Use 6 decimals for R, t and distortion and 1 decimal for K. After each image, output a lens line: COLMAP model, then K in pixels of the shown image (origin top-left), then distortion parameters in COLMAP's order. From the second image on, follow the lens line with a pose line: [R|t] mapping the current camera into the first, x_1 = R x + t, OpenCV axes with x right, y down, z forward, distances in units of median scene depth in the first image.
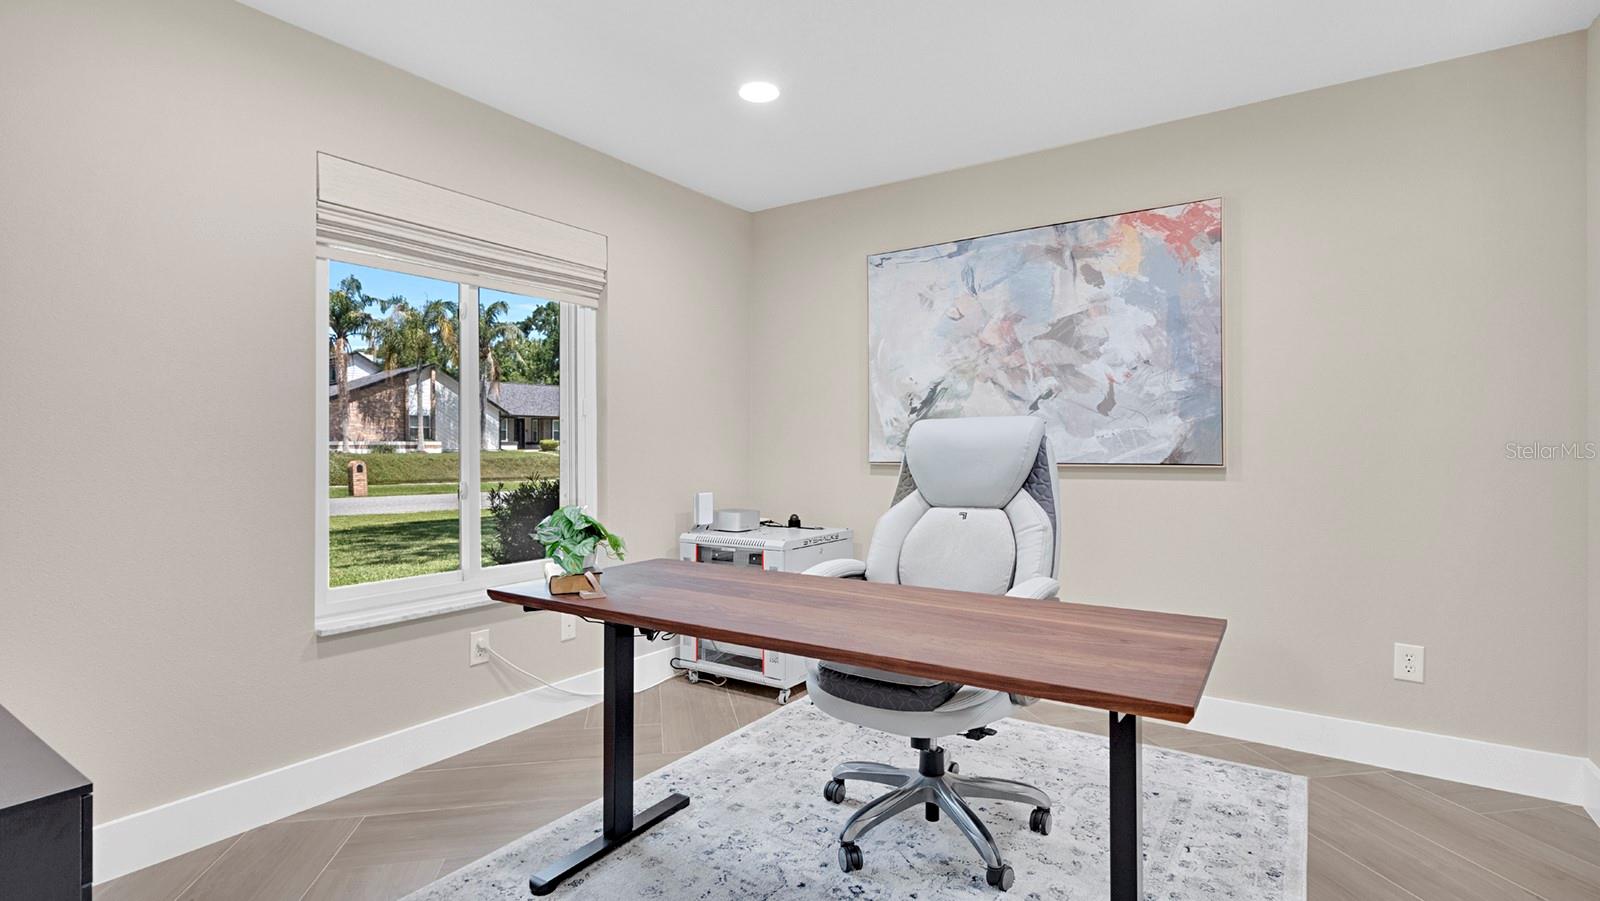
lens RADIAL K [[737.7, 0, 793.4], [0, 737.7, 446.1], [0, 0, 1]] dist [-0.002927, 0.003509]
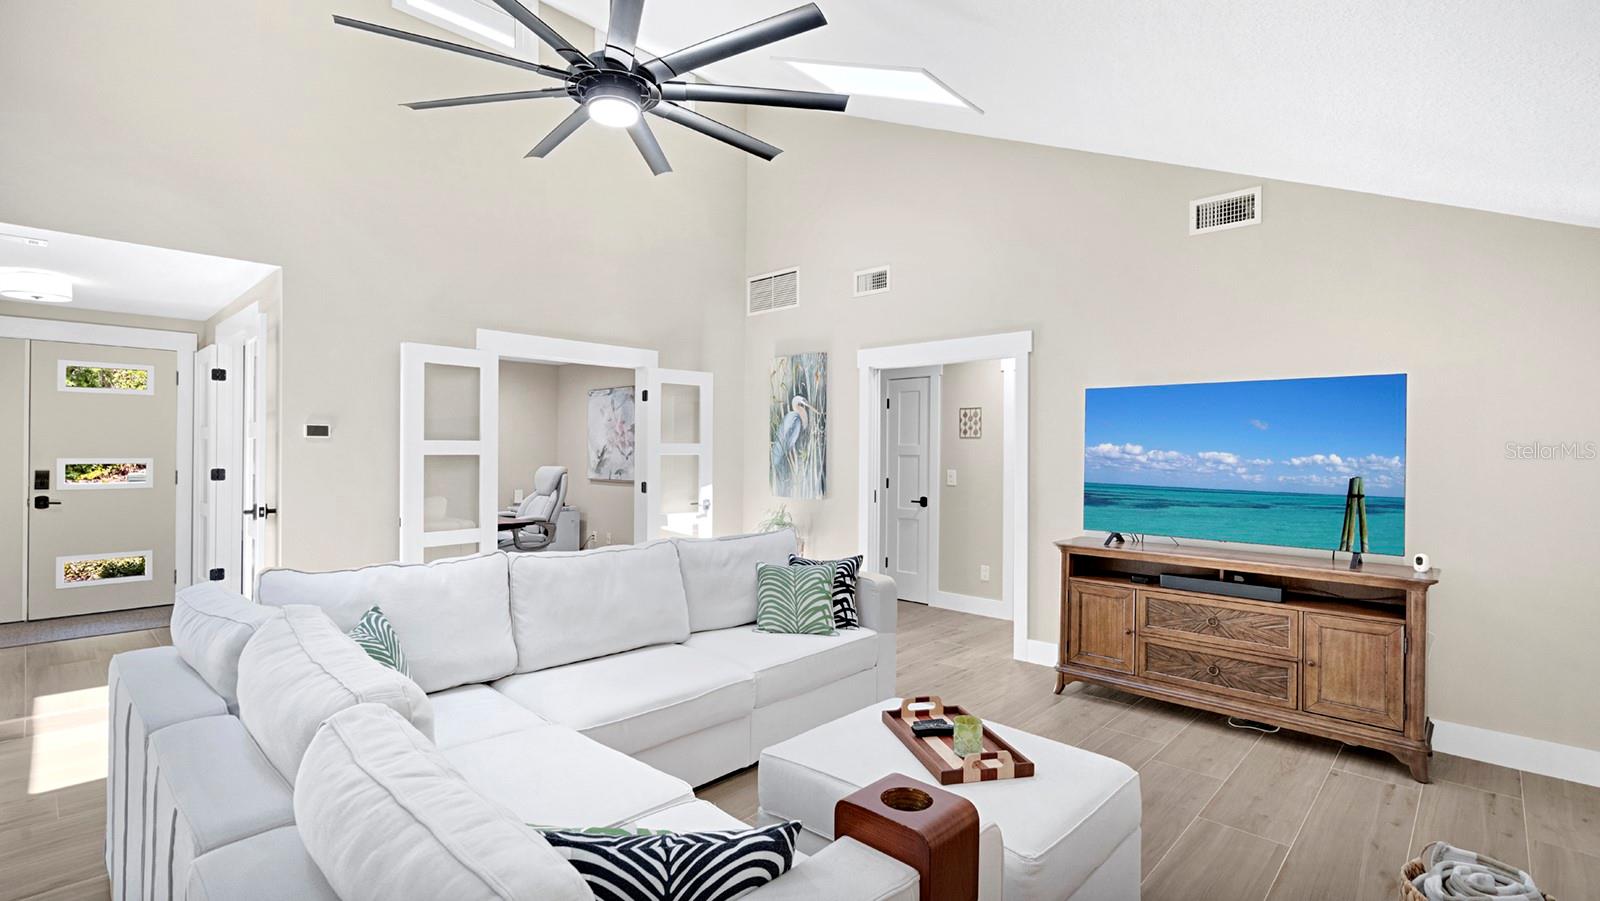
lens RADIAL K [[737.7, 0, 793.8], [0, 737.7, 450.0], [0, 0, 1]] dist [-0.002927, 0.003509]
pose [[0.986660, 0.009566, -0.162514, 1.306742], [-0.009032, 0.999951, 0.004025, -0.097605], [0.162545, -0.002503, 0.986698, -1.393470]]
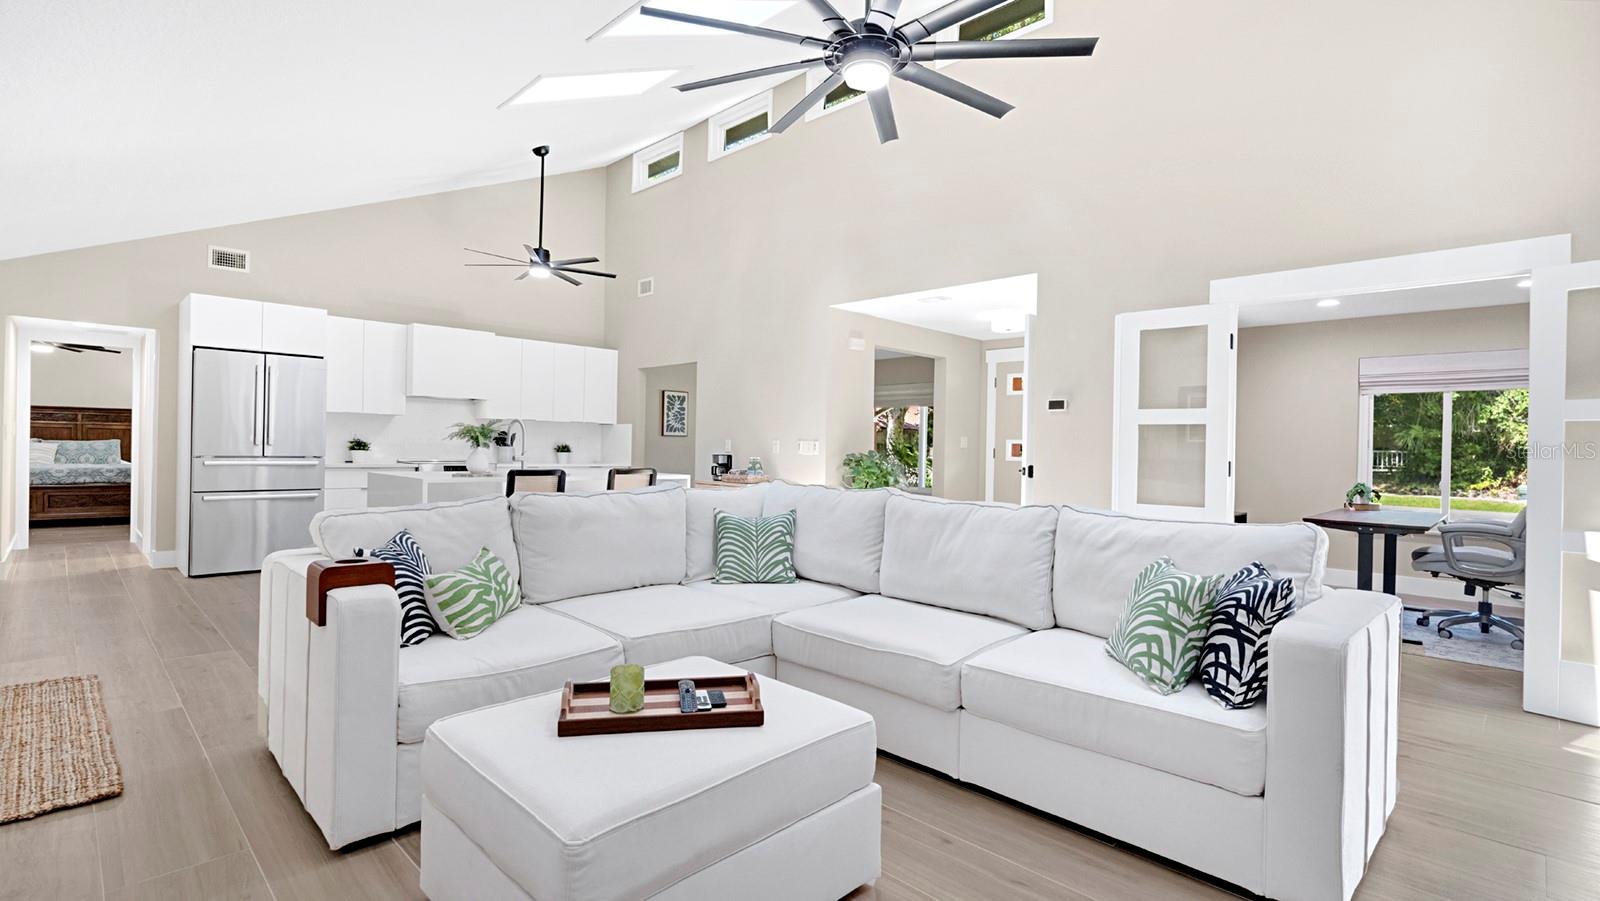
lens RADIAL K [[737.7, 0, 789.1], [0, 737.7, 446.3], [0, 0, 1]] dist [-0.002927, 0.003509]
pose [[-0.188541, -0.002087, -0.982063, 1.899330], [-0.016507, 0.999863, 0.001045, -0.021521], [0.981927, 0.016408, -0.188550, -0.459533]]
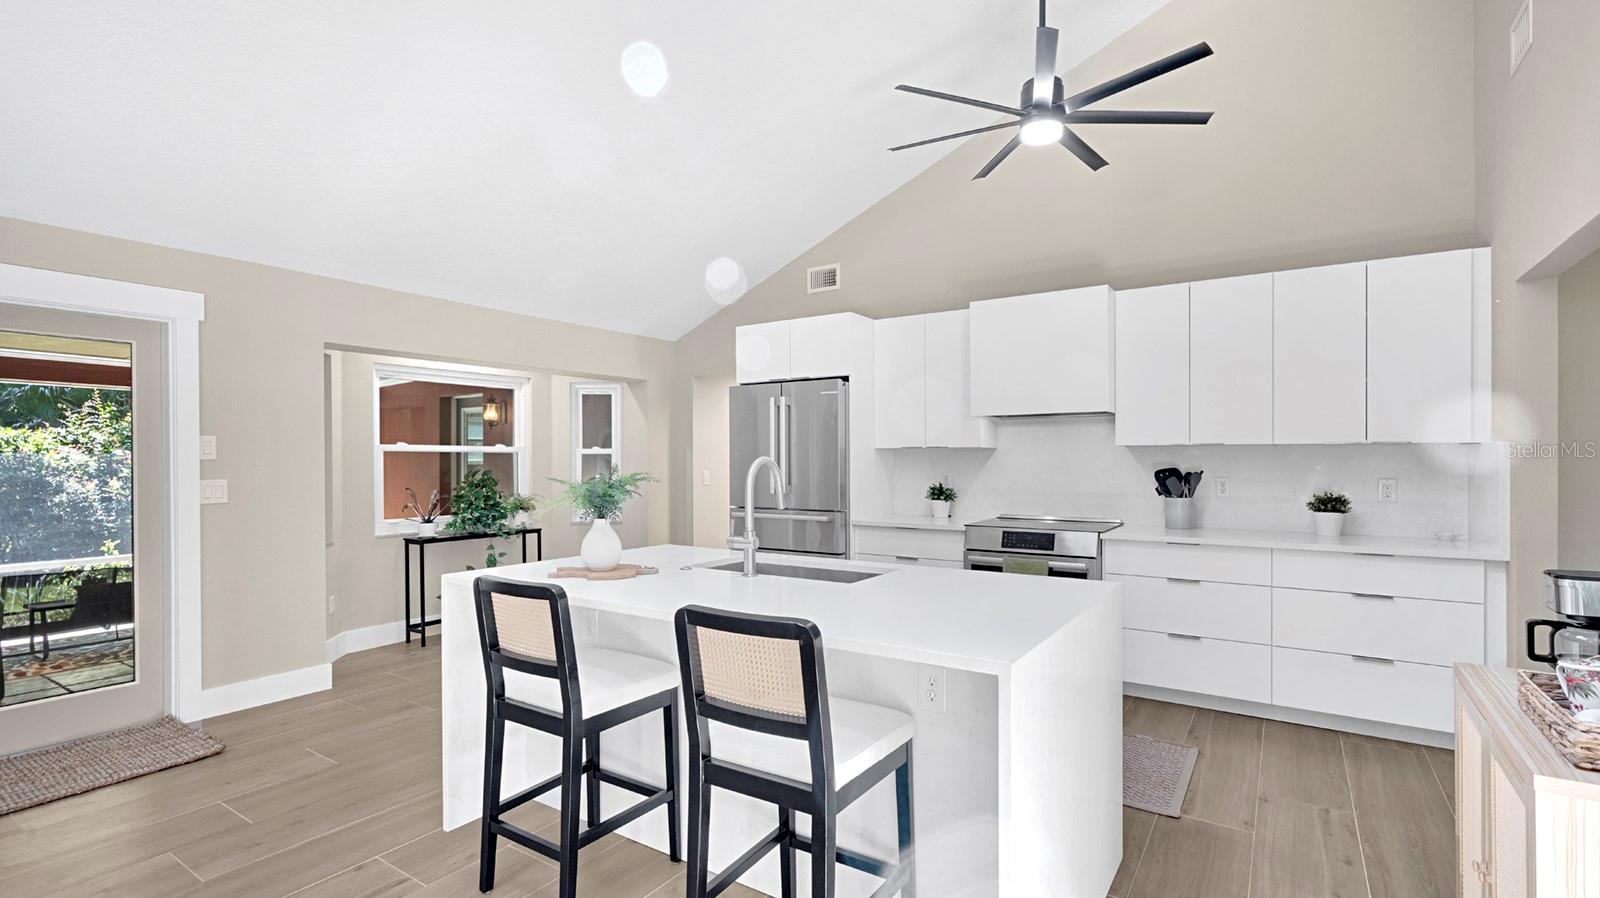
lens RADIAL K [[737.7, 0, 805.2], [0, 737.7, 455.5], [0, 0, 1]] dist [-0.002927, 0.003509]
pose [[-0.999966, 0.004243, -0.007069, 0.206864], [0.004300, 0.999958, -0.008063, -0.071555], [0.007034, -0.008093, -0.999943, -0.586646]]
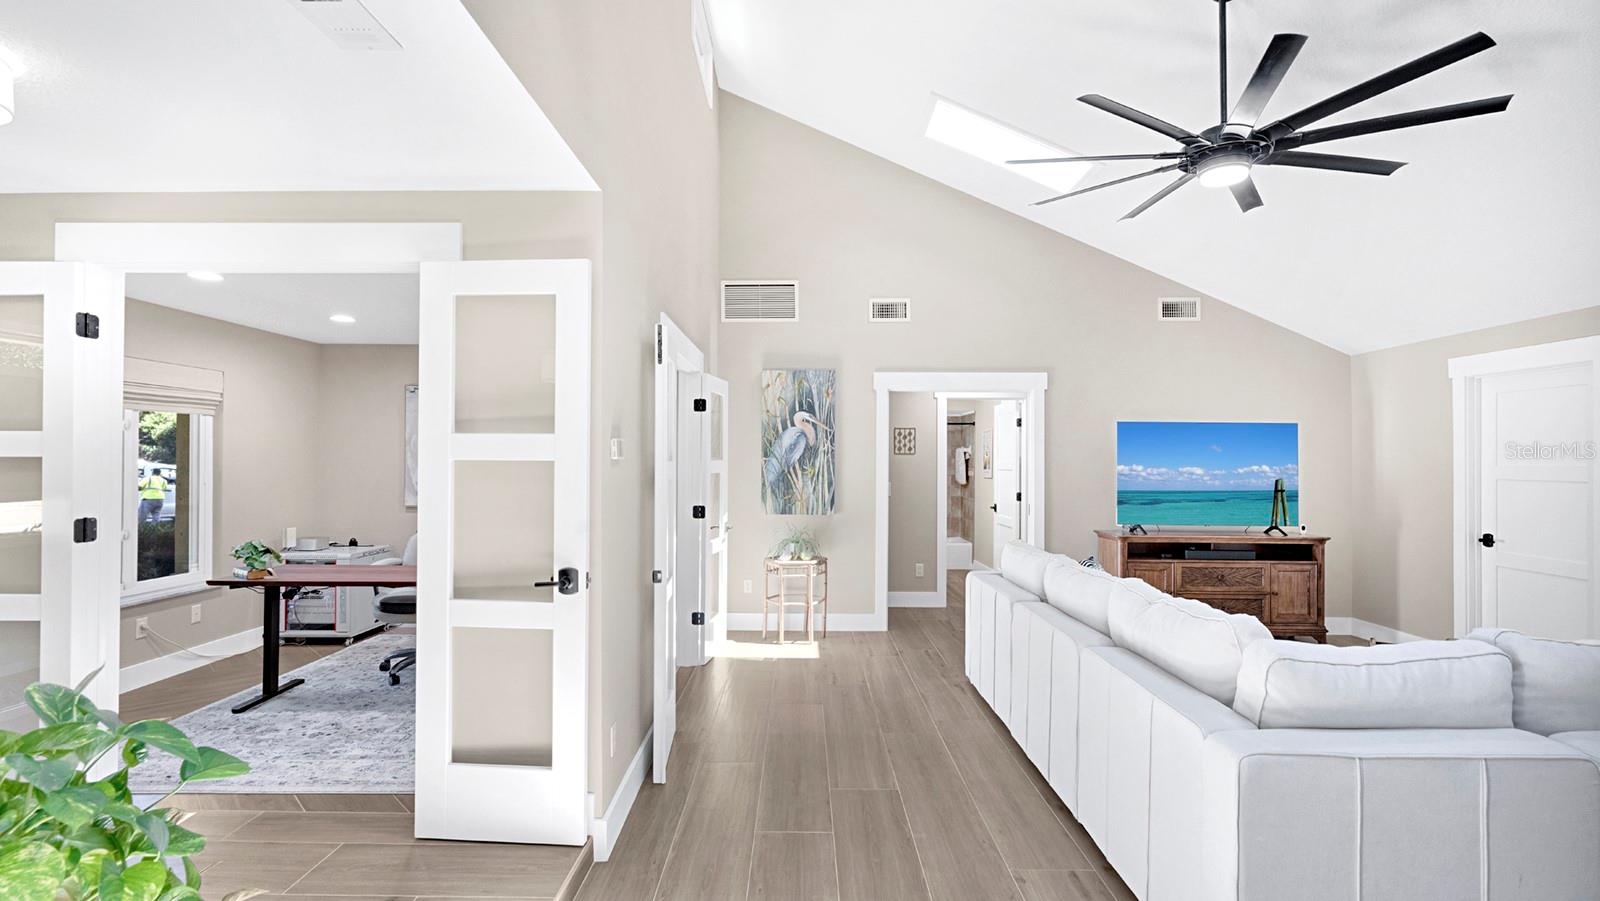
lens RADIAL K [[737.7, 0, 792.2], [0, 737.7, 454.9], [0, 0, 1]] dist [-0.002927, 0.003509]
pose [[0.834017, 0.010281, 0.551643, -0.106857], [-0.008947, 0.999947, -0.005110, -0.109206], [-0.551666, -0.000674, 0.834065, -1.064155]]
